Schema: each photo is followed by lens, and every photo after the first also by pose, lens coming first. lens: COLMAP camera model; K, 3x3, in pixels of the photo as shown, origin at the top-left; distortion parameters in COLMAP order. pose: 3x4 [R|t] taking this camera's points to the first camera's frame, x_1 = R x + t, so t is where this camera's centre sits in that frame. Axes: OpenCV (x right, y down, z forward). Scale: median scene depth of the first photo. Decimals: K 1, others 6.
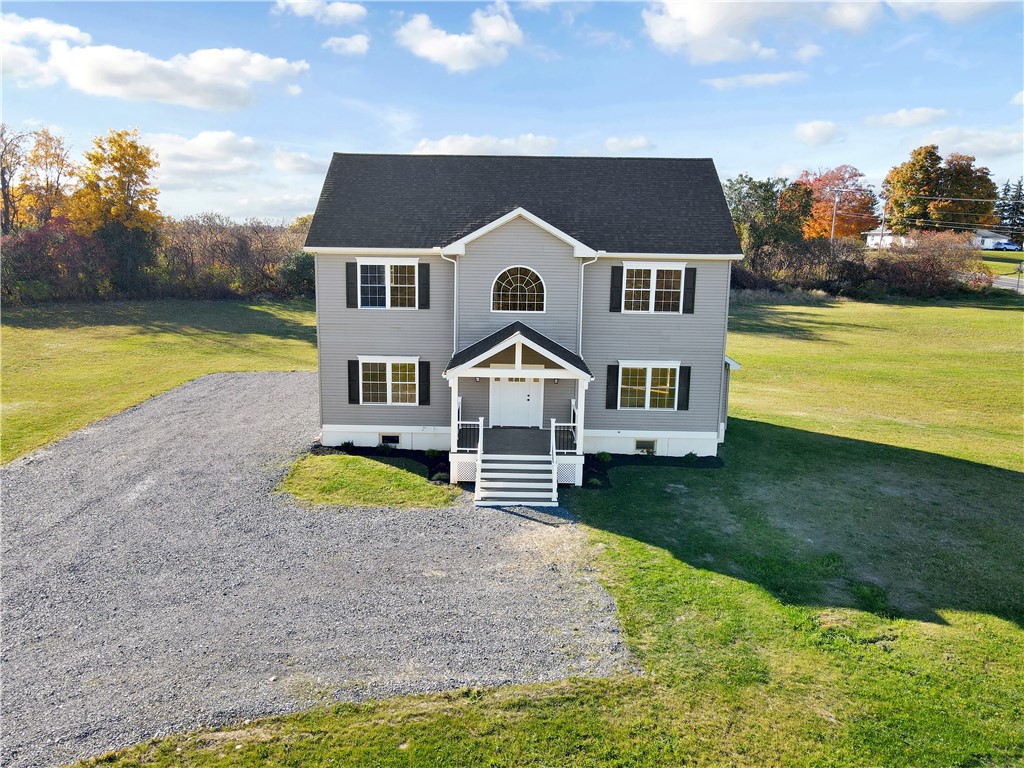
lens RADIAL K [[768.6, 0, 512.0], [0, 768.6, 384.0], [0, 0, 1]] dist [0.007596, 0.006132]
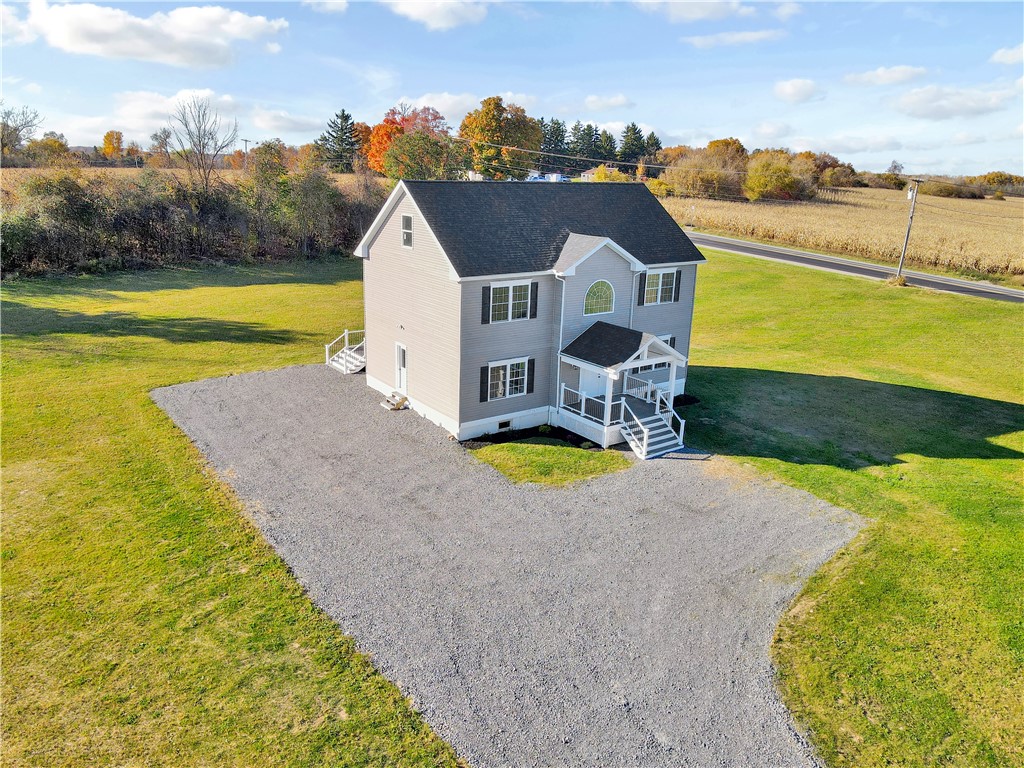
lens RADIAL K [[768.6, 0, 512.0], [0, 768.6, 384.0], [0, 0, 1]] dist [0.007596, 0.006132]
pose [[0.795448, -0.159941, 0.584535, -0.910430], [0.091336, 0.985167, 0.145270, -0.180811], [-0.599099, -0.062166, 0.798258, 0.011954]]
